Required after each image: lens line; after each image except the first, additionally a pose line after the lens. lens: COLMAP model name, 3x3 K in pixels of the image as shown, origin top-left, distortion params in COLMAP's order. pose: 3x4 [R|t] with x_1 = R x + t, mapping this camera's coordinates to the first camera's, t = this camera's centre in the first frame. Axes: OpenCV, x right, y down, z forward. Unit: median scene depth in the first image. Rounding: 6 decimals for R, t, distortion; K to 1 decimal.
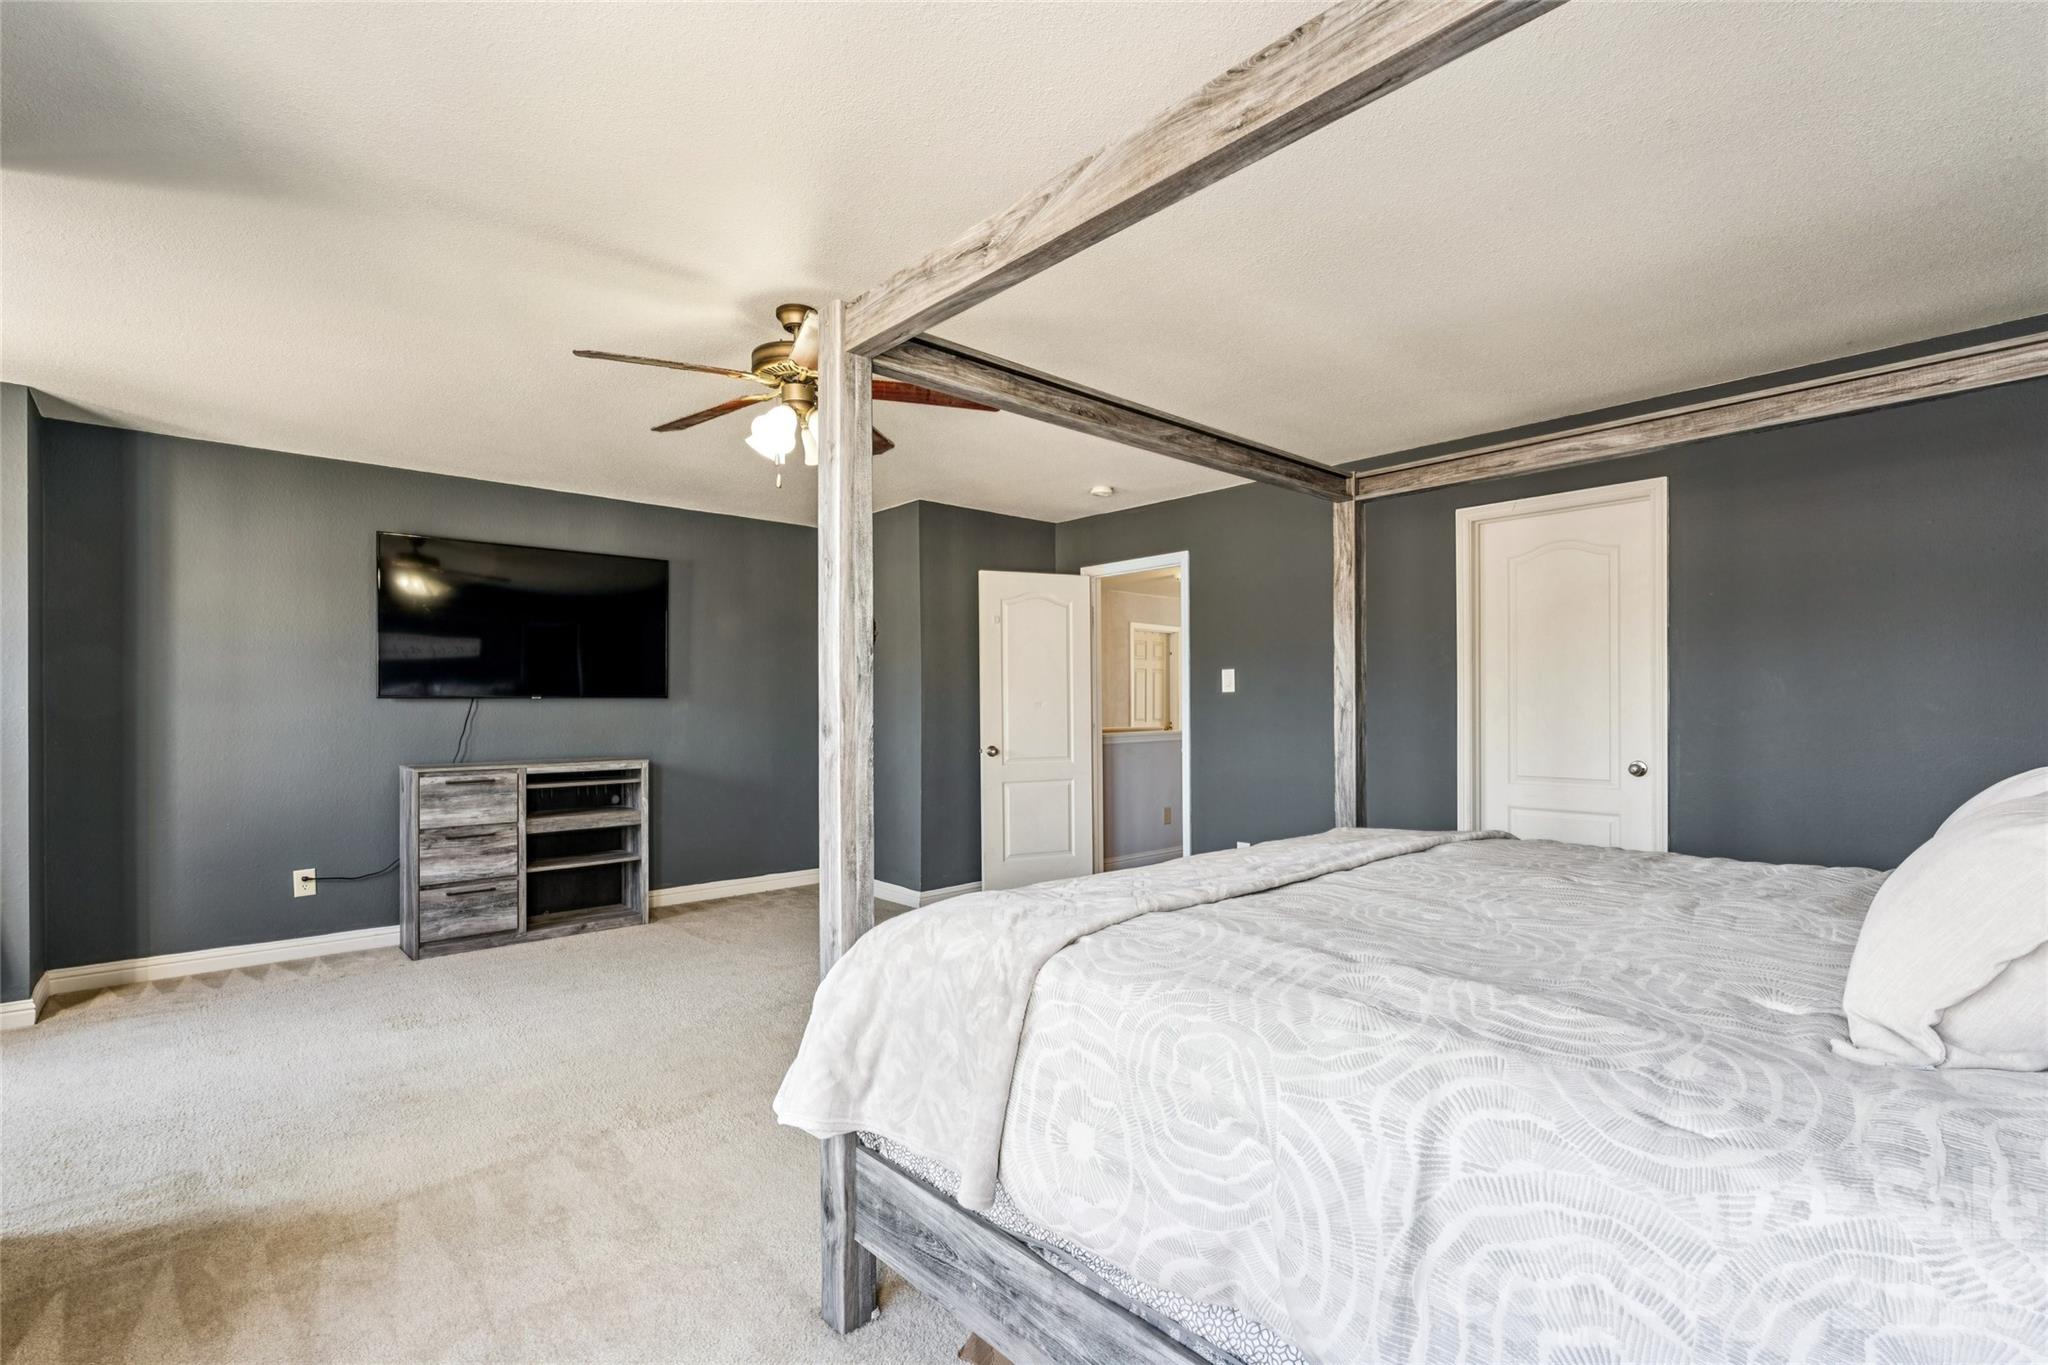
lens RADIAL K [[941.1, 0, 1035.2], [0, 941.1, 694.6], [0, 0, 1]] dist [0.005323, 0.000803]
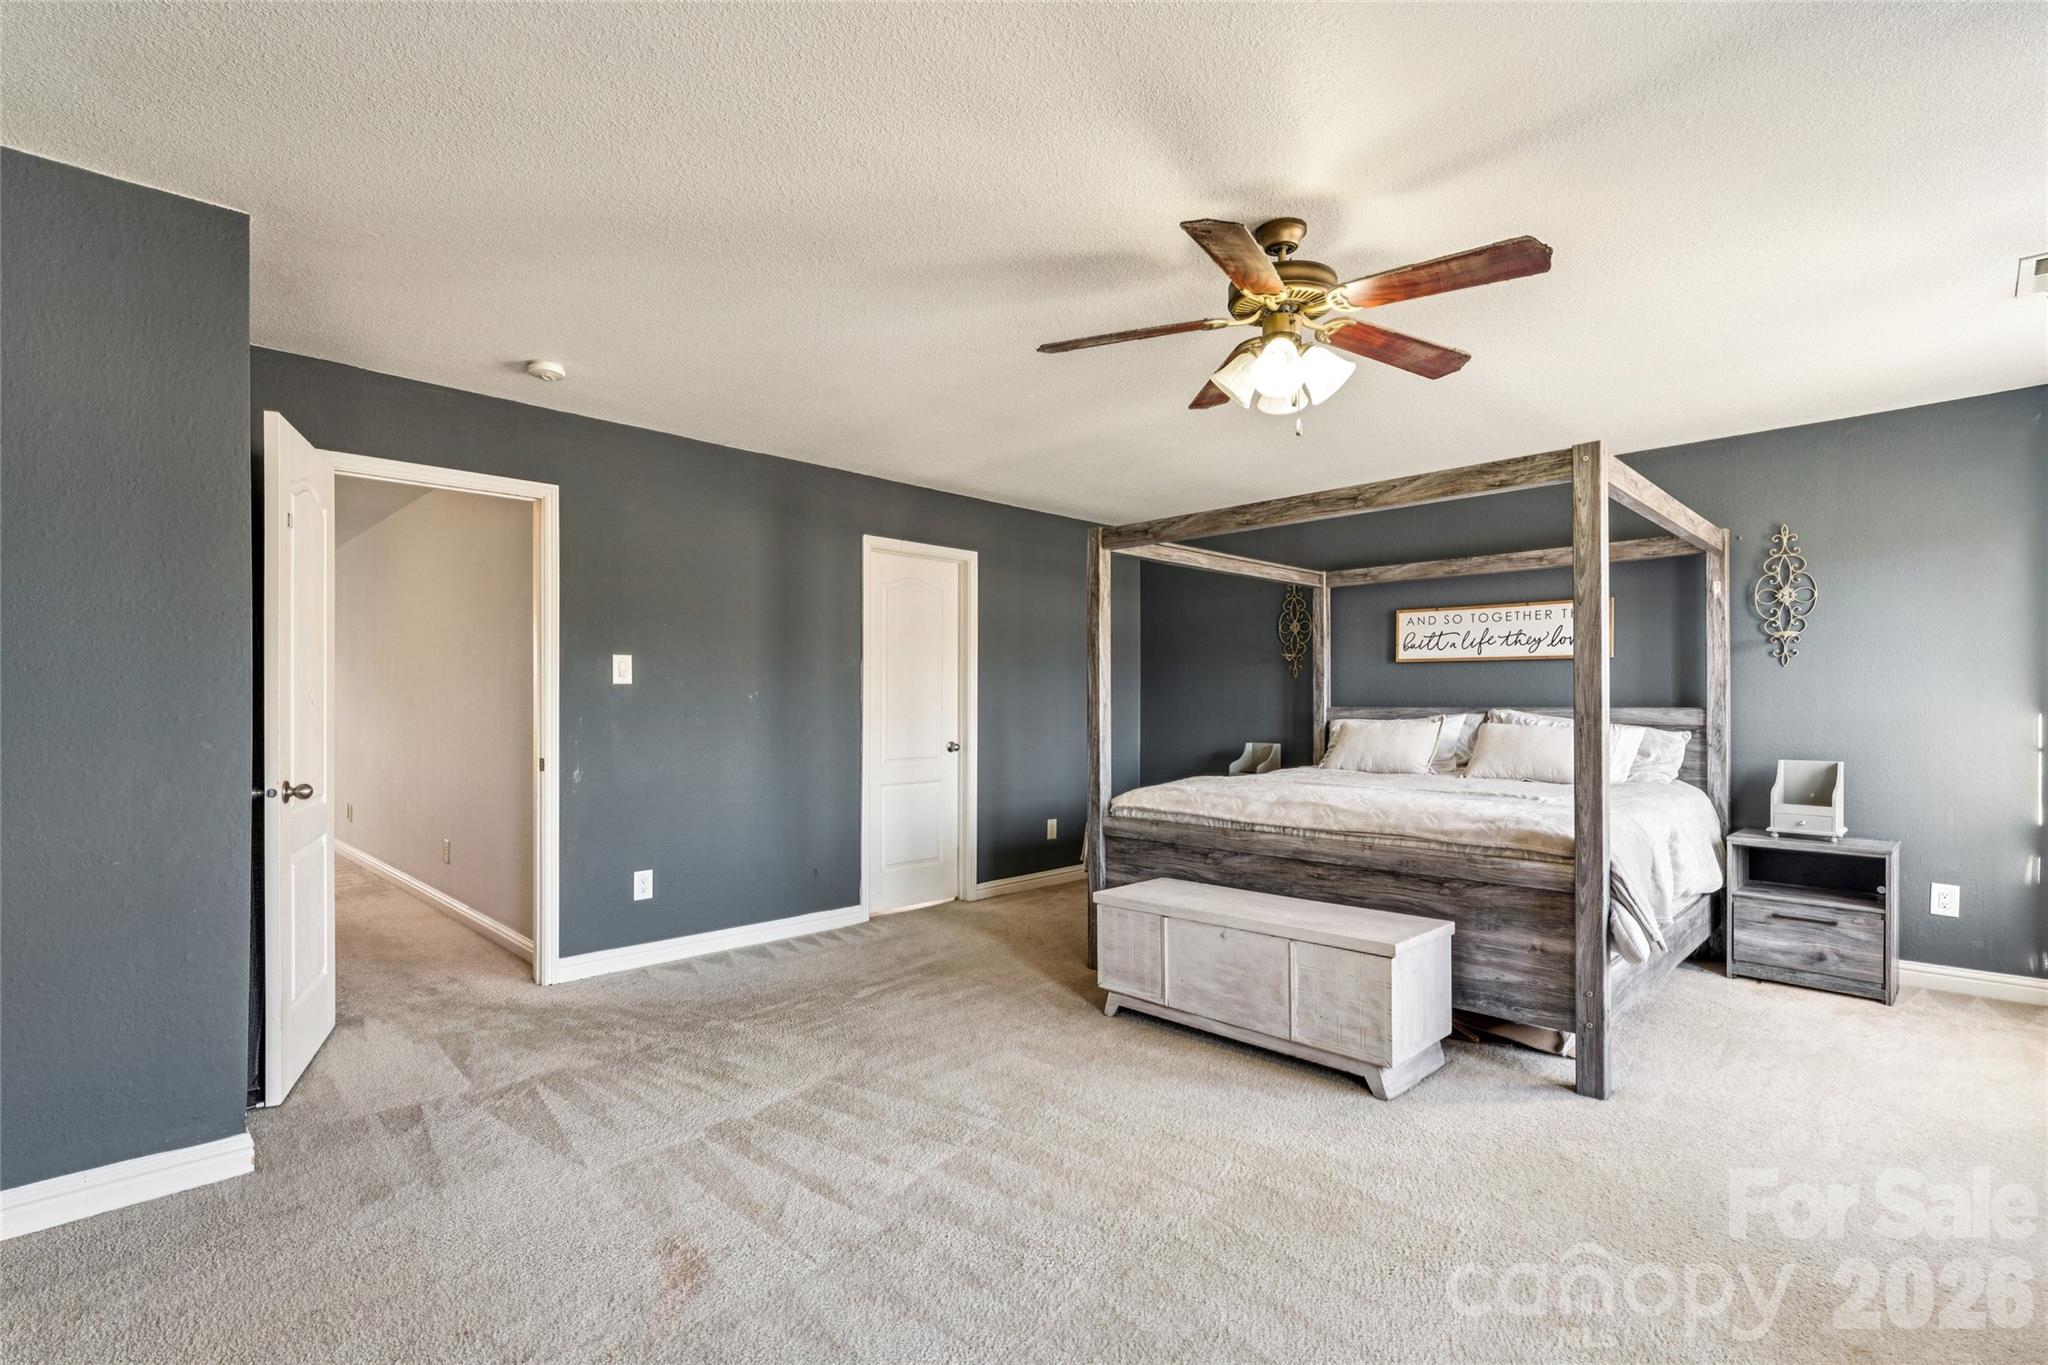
lens RADIAL K [[941.1, 0, 1027.6], [0, 941.1, 679.4], [0, 0, 1]] dist [0.005323, 0.000803]
pose [[-0.048207, 0.026835, 0.998477, -0.751080], [-0.013413, 0.999532, -0.027511, 0.013608], [-0.998747, -0.014719, -0.047824, 0.887696]]
